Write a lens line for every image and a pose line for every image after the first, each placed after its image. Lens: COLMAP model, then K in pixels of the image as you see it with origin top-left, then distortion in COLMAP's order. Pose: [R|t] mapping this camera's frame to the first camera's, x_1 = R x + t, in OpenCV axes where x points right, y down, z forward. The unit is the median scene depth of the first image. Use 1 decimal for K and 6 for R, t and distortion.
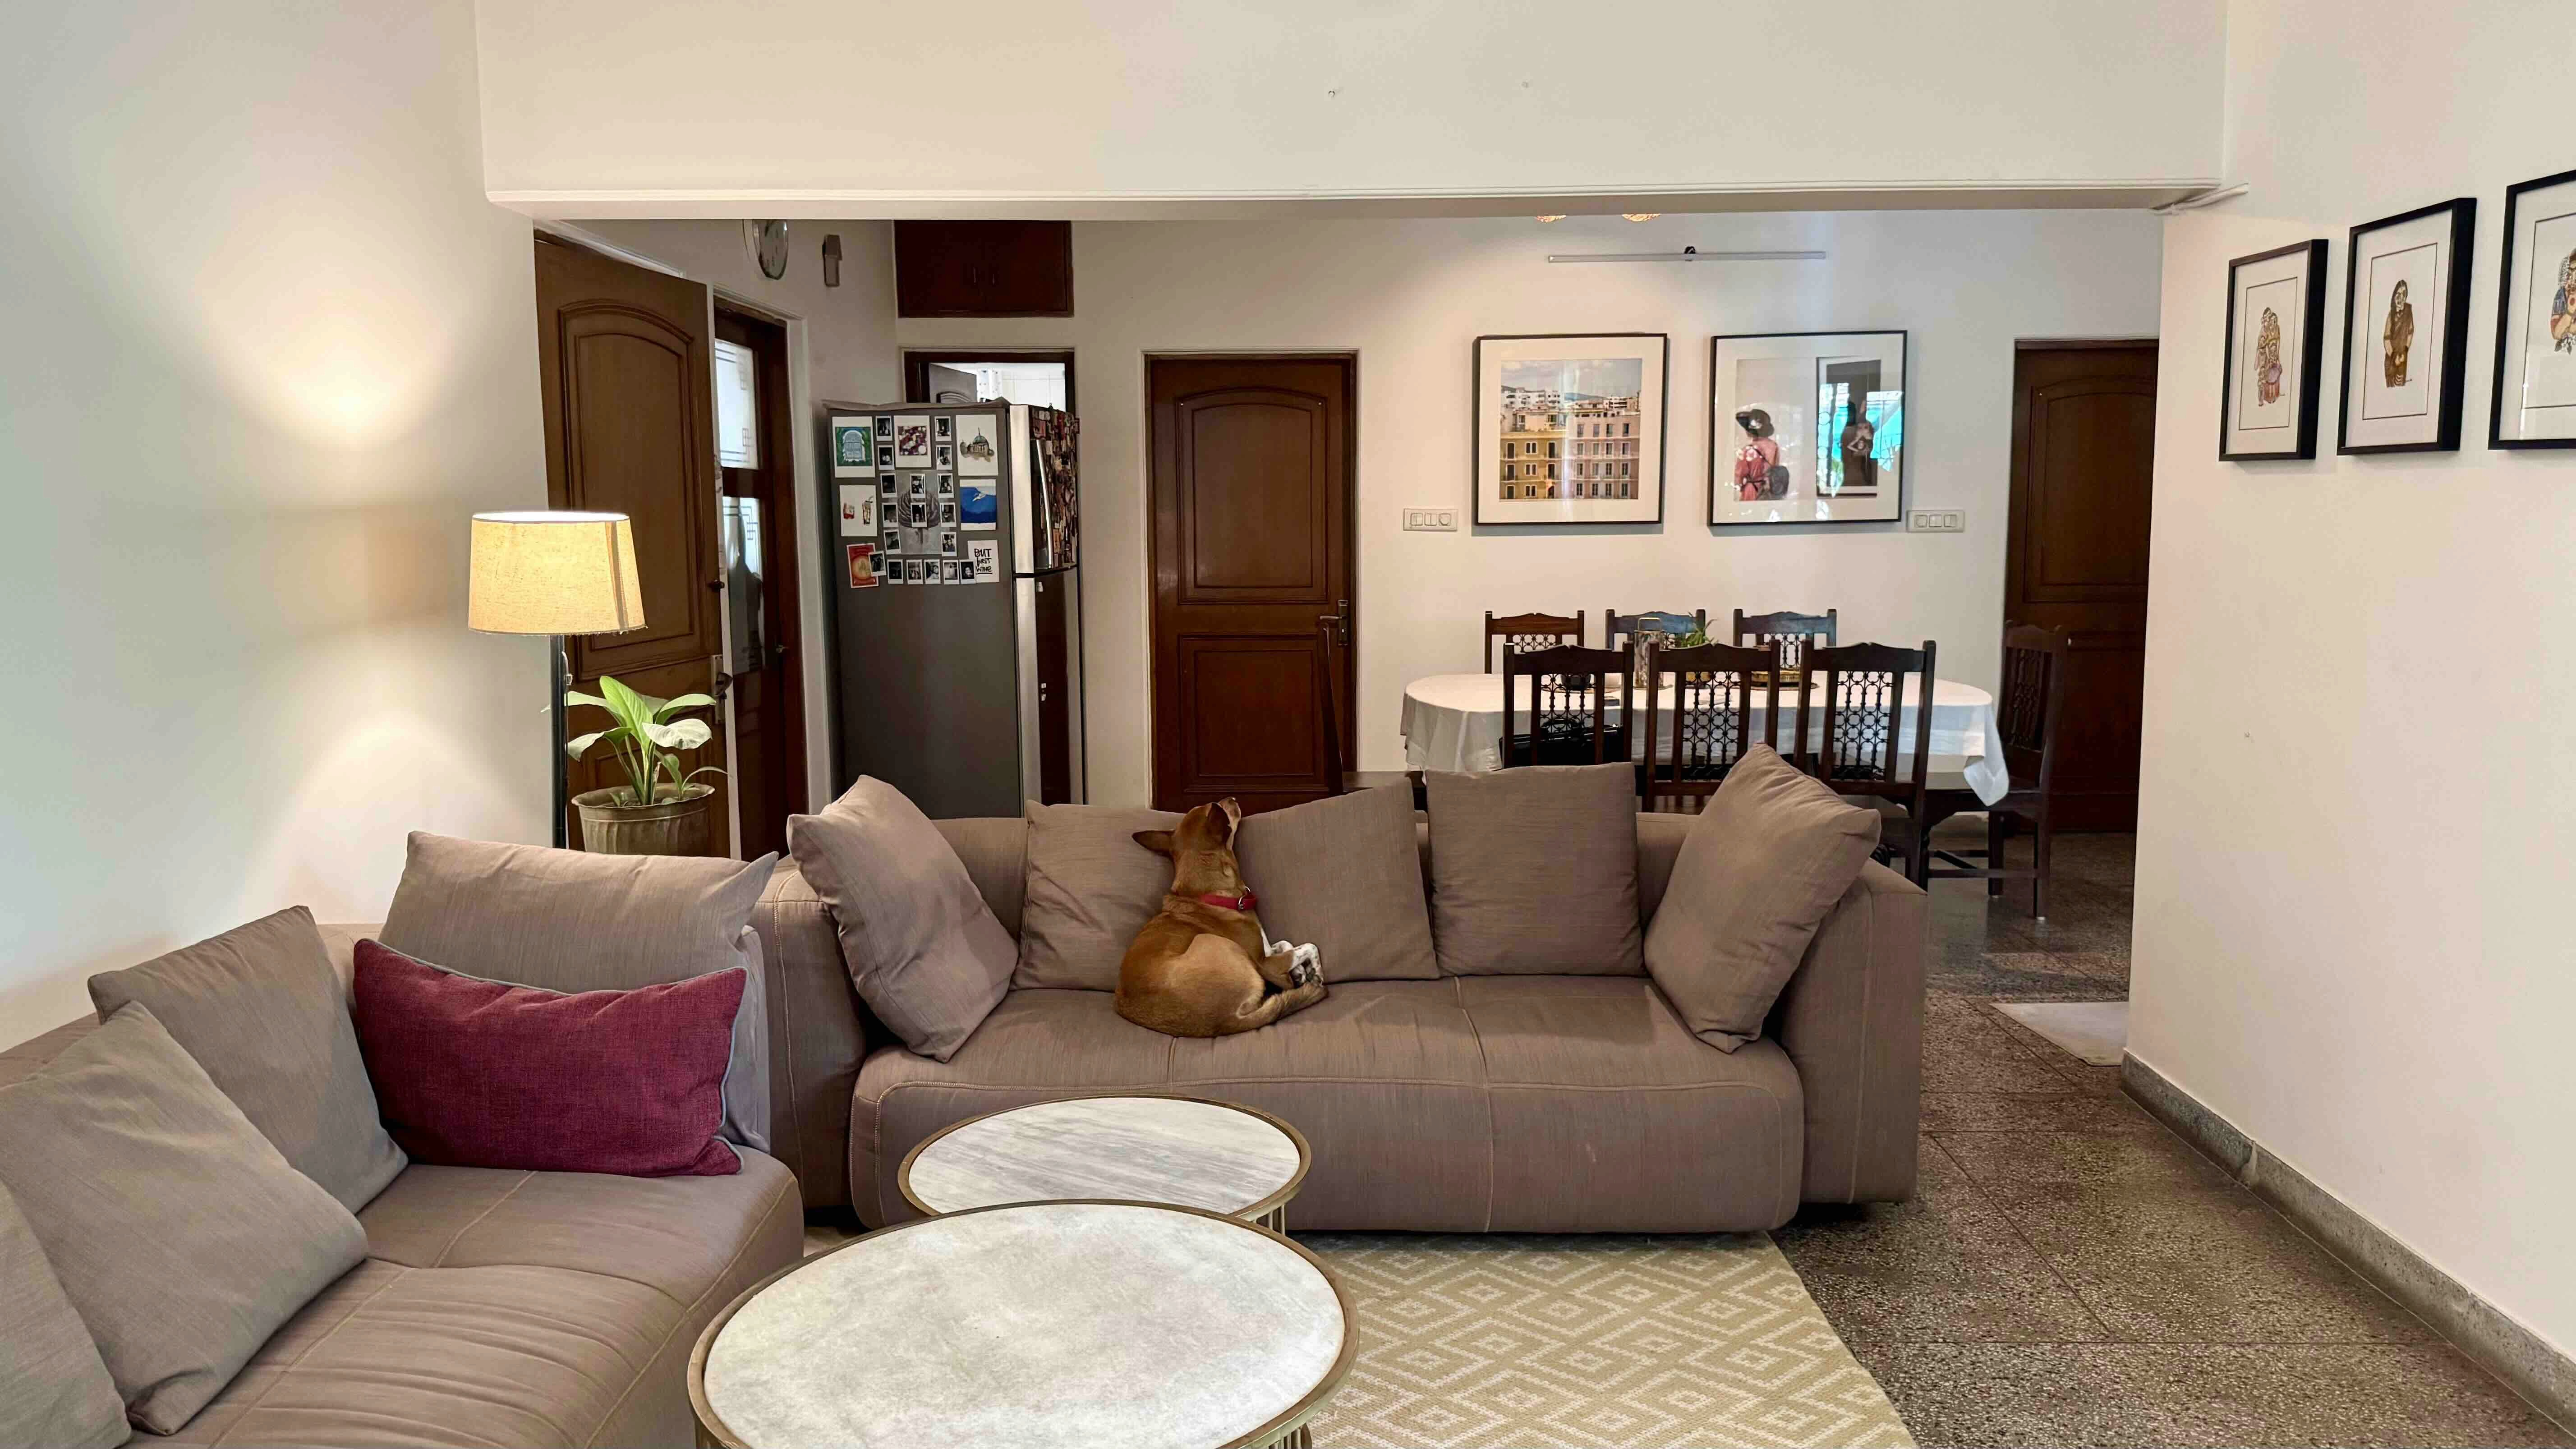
lens RADIAL K [[1793.4, 0, 1287.7], [0, 1793.4, 742.0], [0, 0, 1]] dist [0.122370, -0.206221]
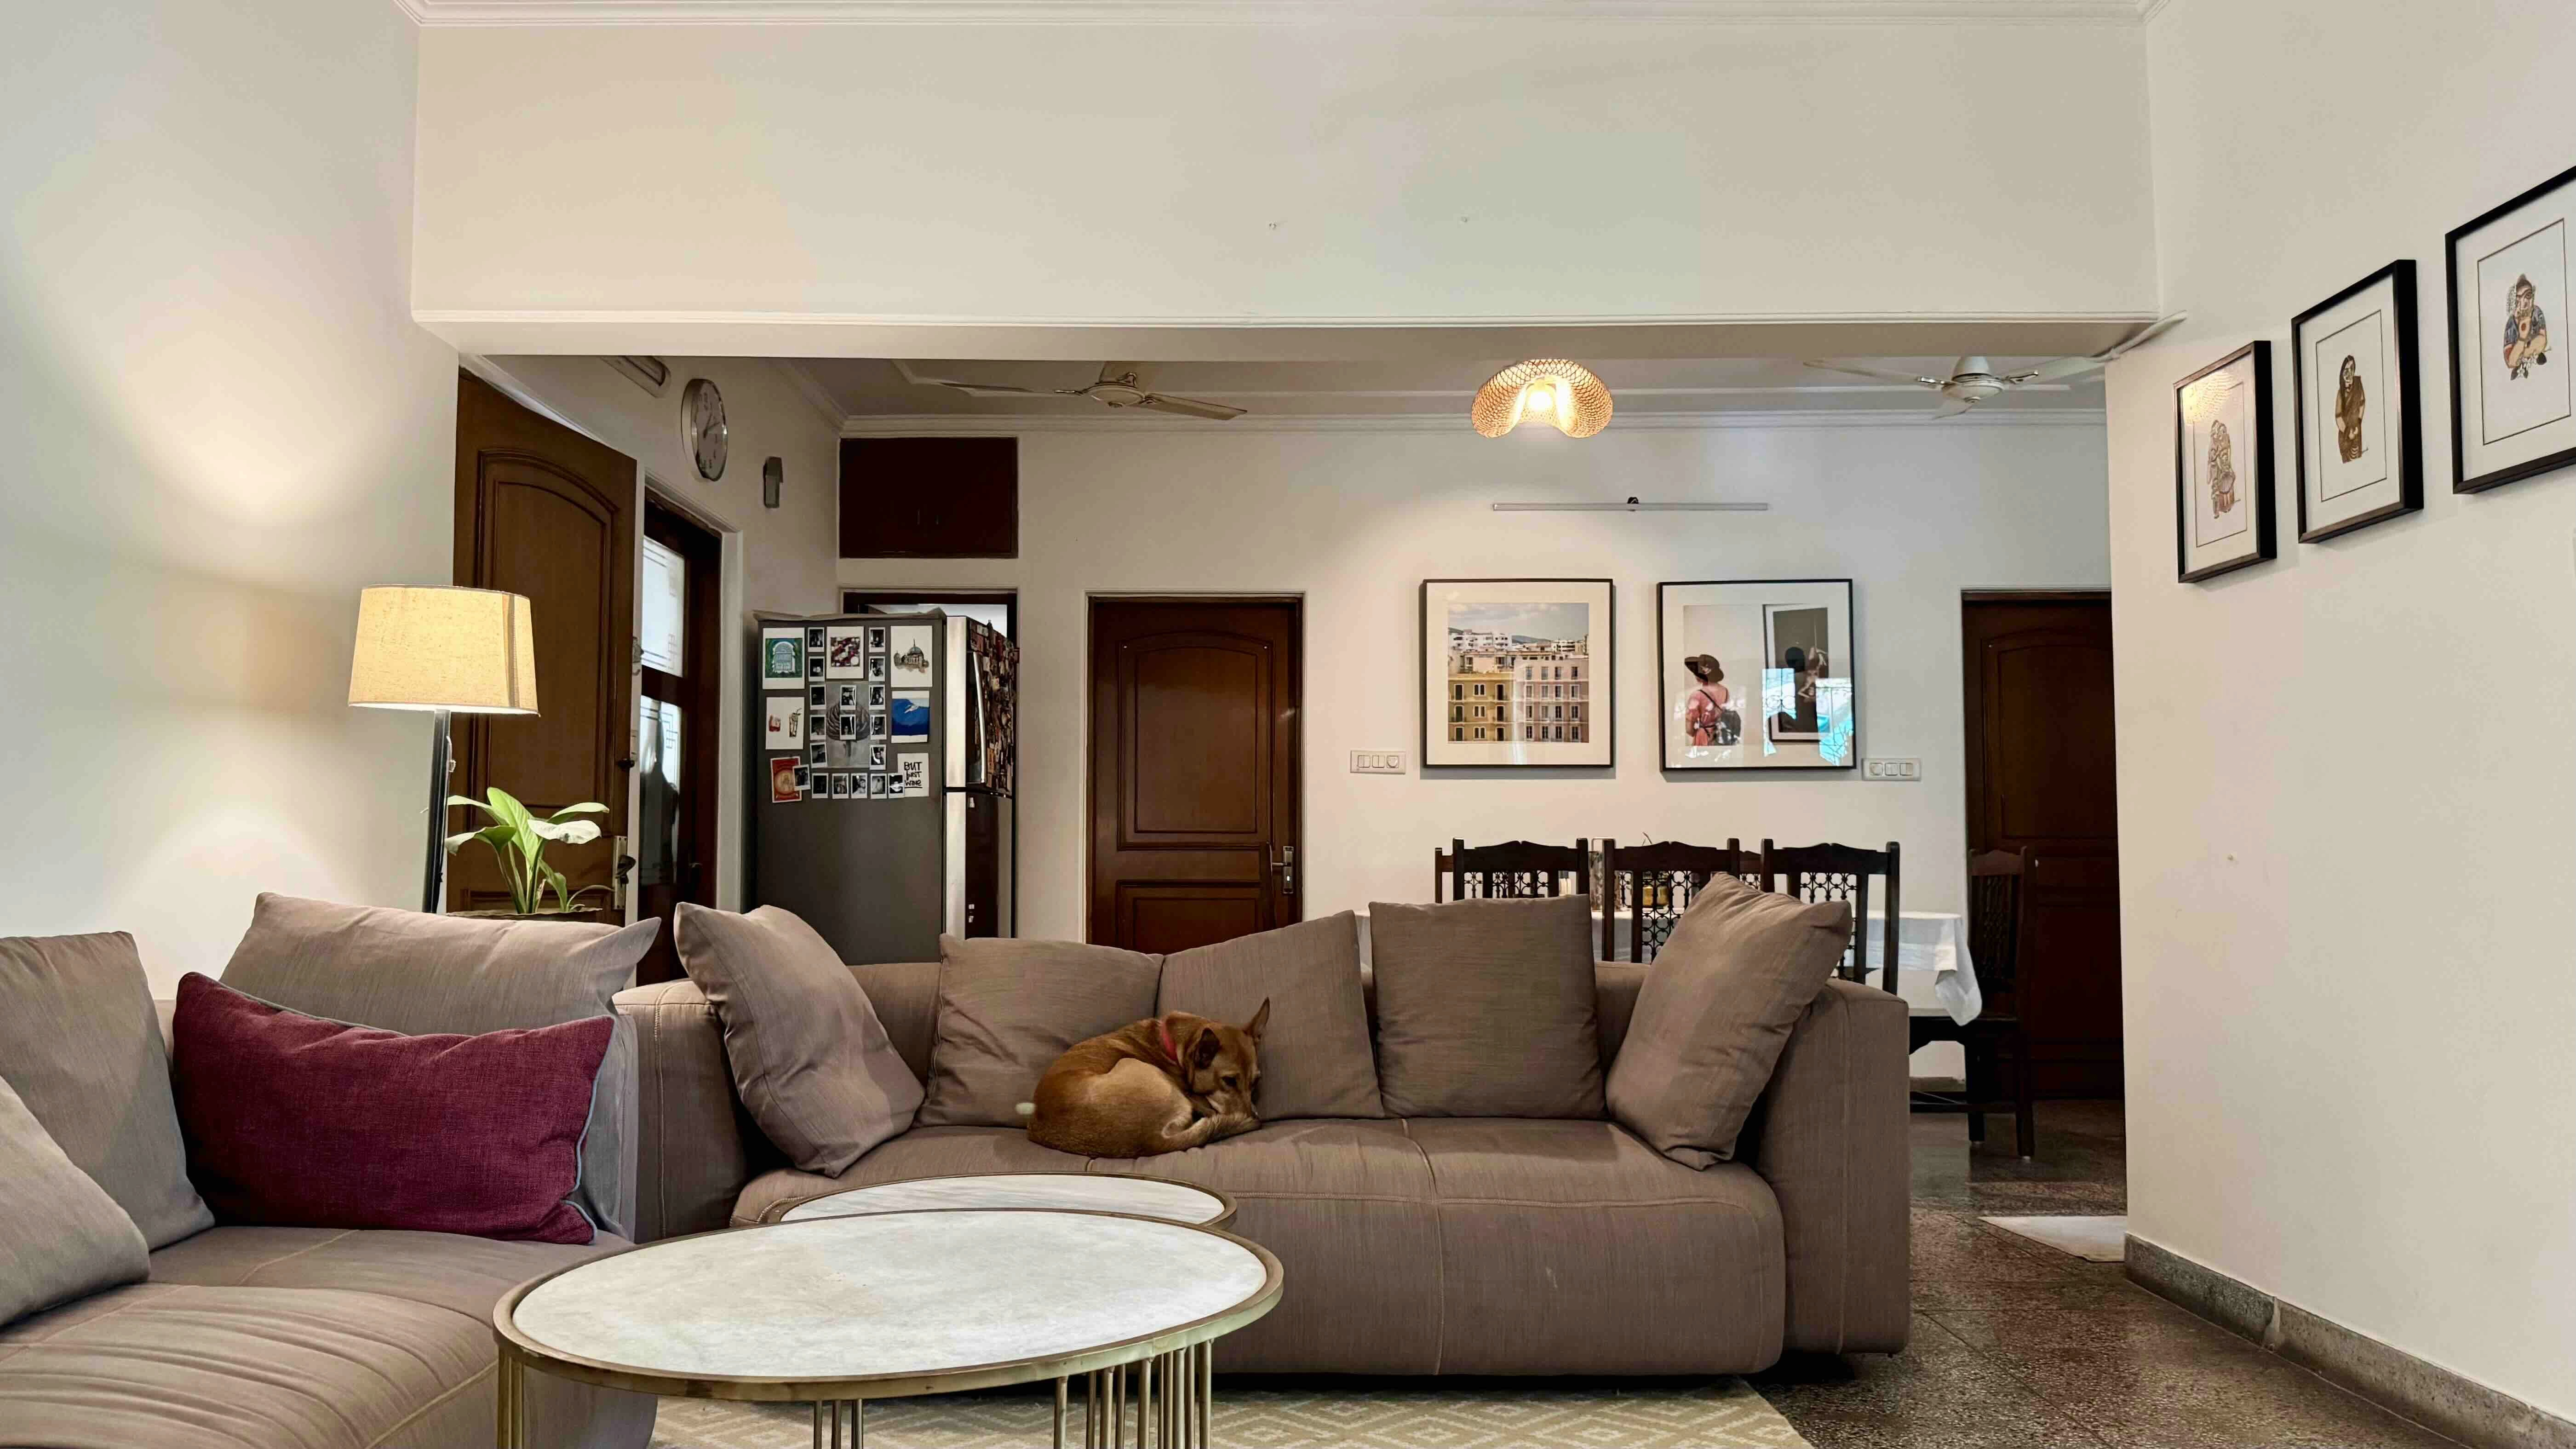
lens RADIAL K [[1841.0, 0, 1279.3], [0, 1841.0, 774.0], [0, 0, 1]] dist [0.109289, -0.169746]
pose [[0.999706, 0.009654, 0.022249, 0.004760], [-0.005508, 0.983764, -0.179385, 0.075986], [-0.023620, 0.179209, 0.983527, 0.024924]]
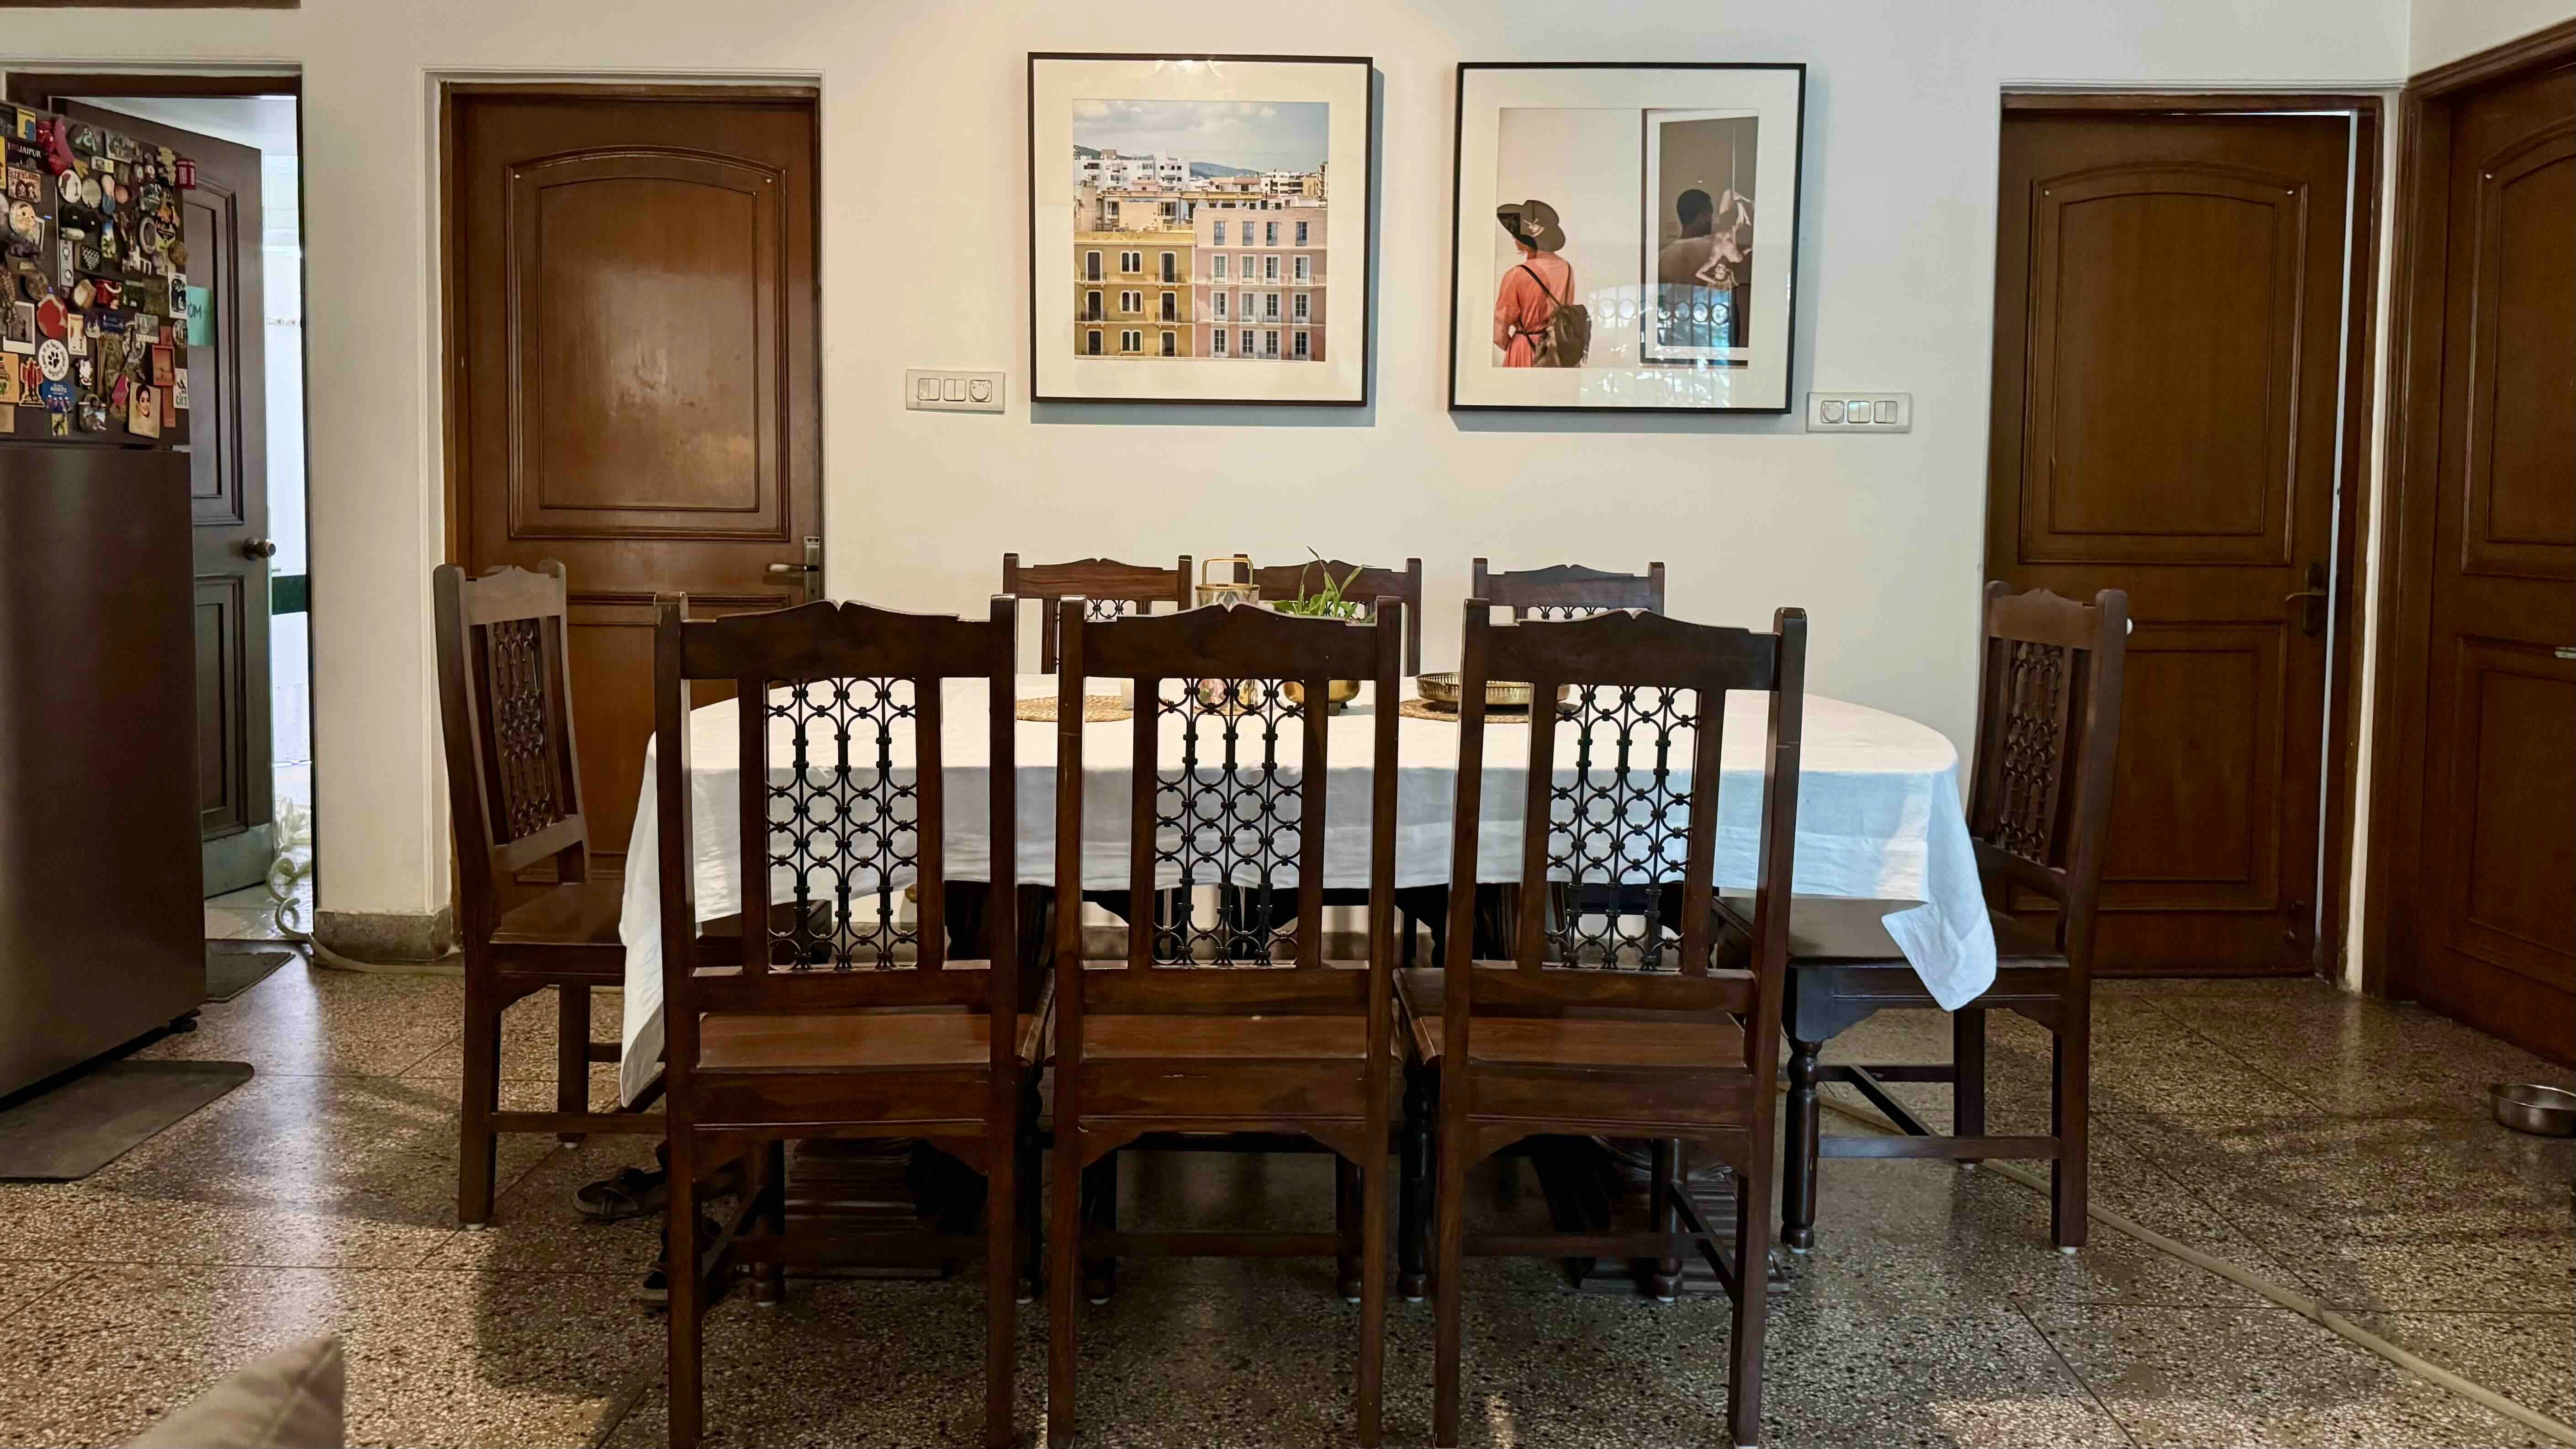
lens RADIAL K [[1882.9, 0, 1305.3], [0, 1882.9, 628.5], [0, 0, 1]] dist [0.110234, -0.178600]
pose [[0.999331, 0.017282, 0.032241, 0.205815], [-0.015292, 0.998022, -0.060972, -0.022143], [-0.033231, 0.060438, 0.997619, 0.520762]]
